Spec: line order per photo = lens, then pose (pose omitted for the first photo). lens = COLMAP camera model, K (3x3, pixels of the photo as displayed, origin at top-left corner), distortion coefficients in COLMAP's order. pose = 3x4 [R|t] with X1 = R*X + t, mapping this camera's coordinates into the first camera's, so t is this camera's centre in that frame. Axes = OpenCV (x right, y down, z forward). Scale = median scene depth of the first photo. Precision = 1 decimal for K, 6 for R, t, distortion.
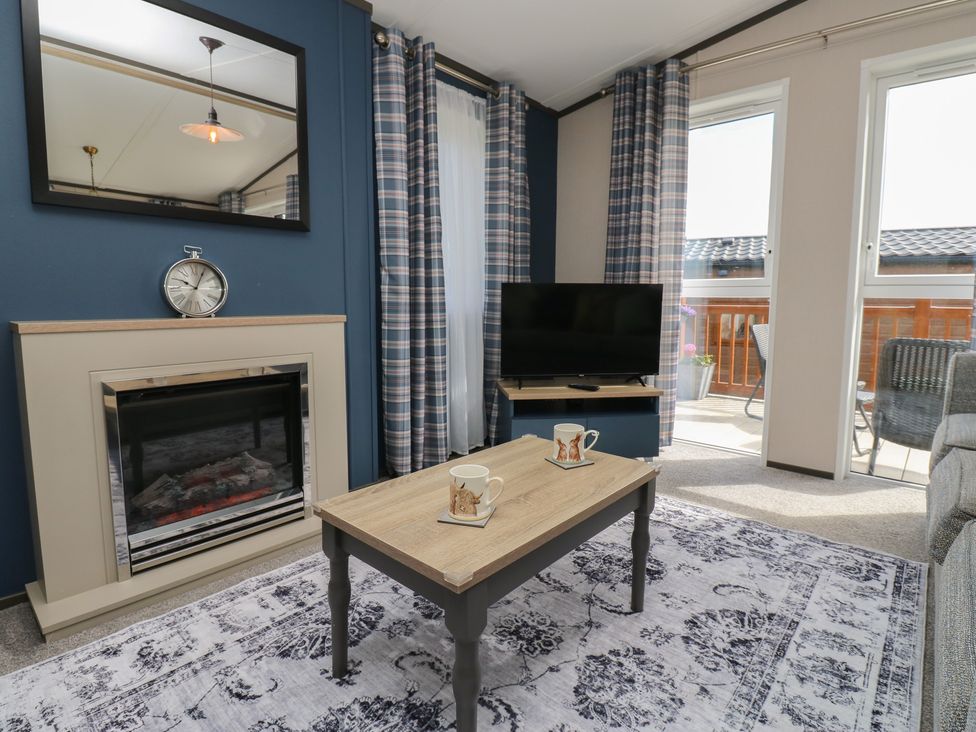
lens RADIAL K [[511.7, 0, 491.9], [0, 511.7, 352.2], [0, 0, 1]] dist [0.001003, -0.014376]
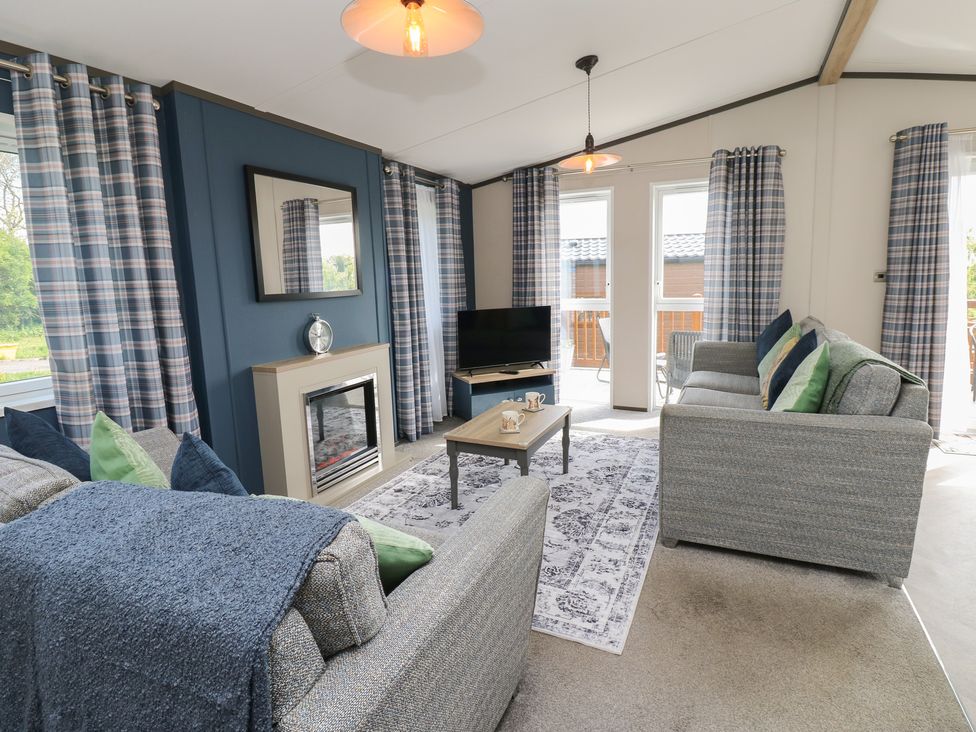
lens RADIAL K [[511.7, 0, 491.9], [0, 511.7, 352.2], [0, 0, 1]] dist [0.001003, -0.014376]
pose [[0.959949, -0.073062, 0.270479, -0.351522], [0.062934, 0.996960, 0.045941, -0.082909], [-0.273014, -0.027079, 0.961629, -0.619247]]
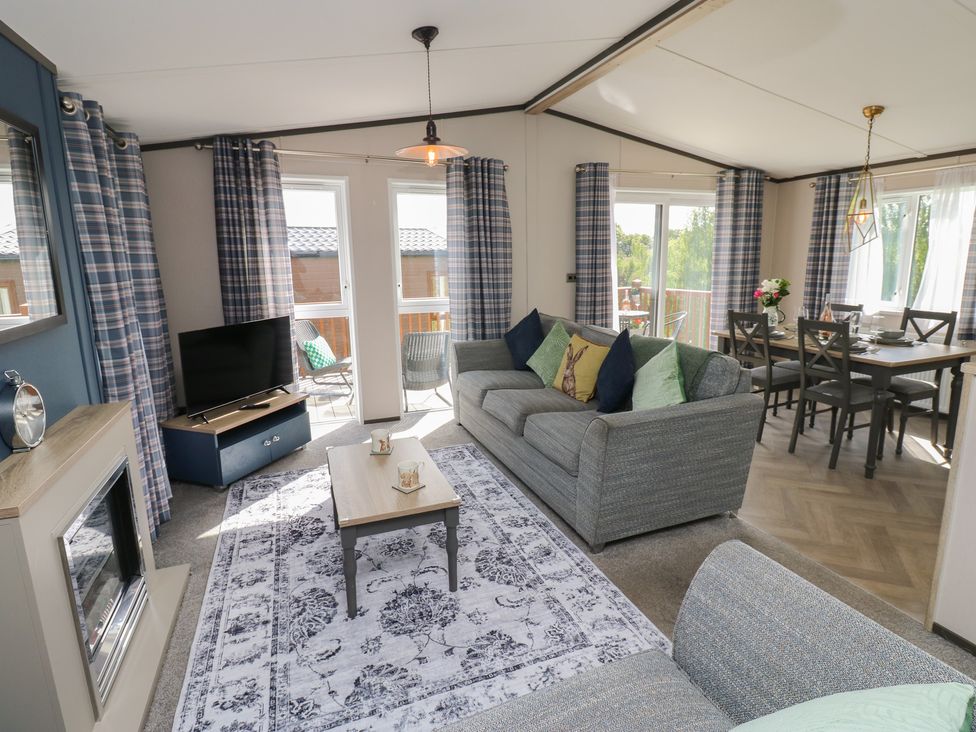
lens RADIAL K [[506.8, 0, 488.0], [0, 506.8, 352.0], [0, 0, 1]] dist [0.000387, -0.014441]
pose [[0.468659, -0.173667, 0.866140, -0.674675], [0.109461, 0.984345, 0.138140, -0.191451], [-0.876571, 0.030068, 0.480332, -0.096877]]
